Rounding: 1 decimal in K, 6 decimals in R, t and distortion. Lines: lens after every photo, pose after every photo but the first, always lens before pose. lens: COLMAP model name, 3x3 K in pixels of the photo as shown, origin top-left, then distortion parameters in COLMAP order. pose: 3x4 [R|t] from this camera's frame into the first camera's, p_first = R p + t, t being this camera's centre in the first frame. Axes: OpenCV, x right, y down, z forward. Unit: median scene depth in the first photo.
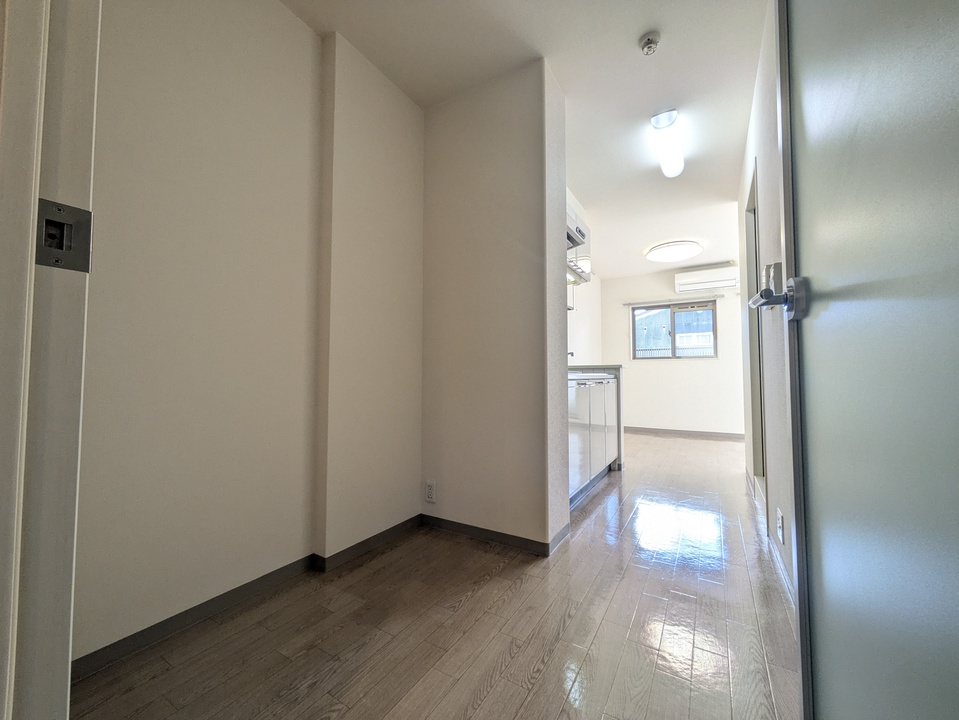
lens RADIAL K [[384.0, 0, 482.5], [0, 384.0, 357.0], [0, 0, 1]] dist [0.011820, 0.000032]
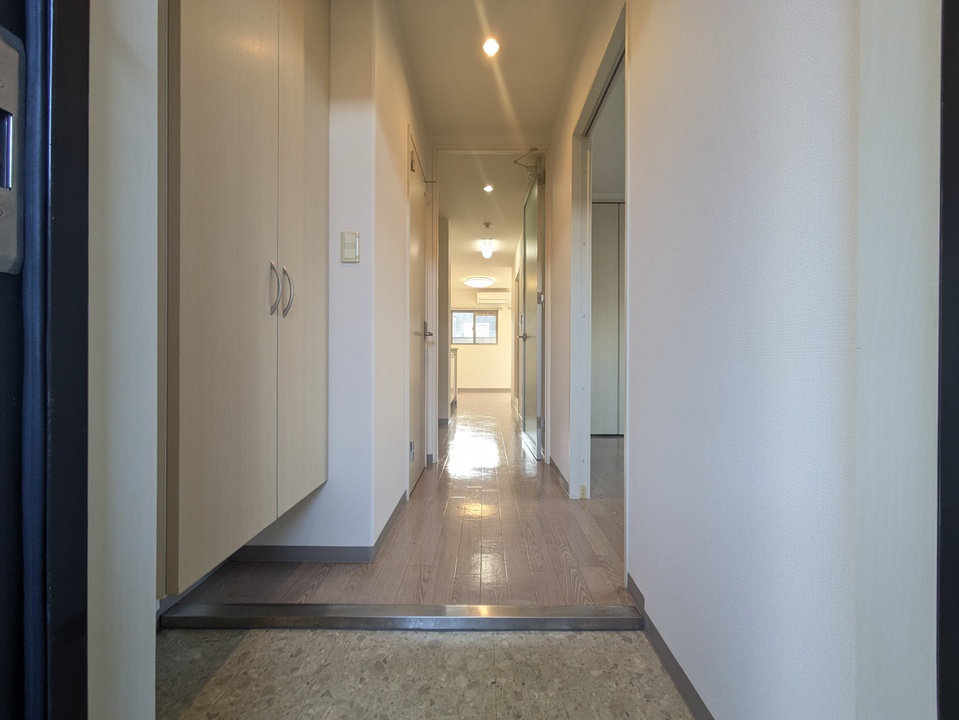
lens RADIAL K [[384.0, 0, 482.5], [0, 384.0, 357.0], [0, 0, 1]] dist [0.011820, 0.000032]
pose [[0.861730, 0.002563, 0.507361, -0.298020], [-0.025879, 0.998908, 0.038908, -0.007215], [-0.506707, -0.046658, 0.860855, -0.411800]]
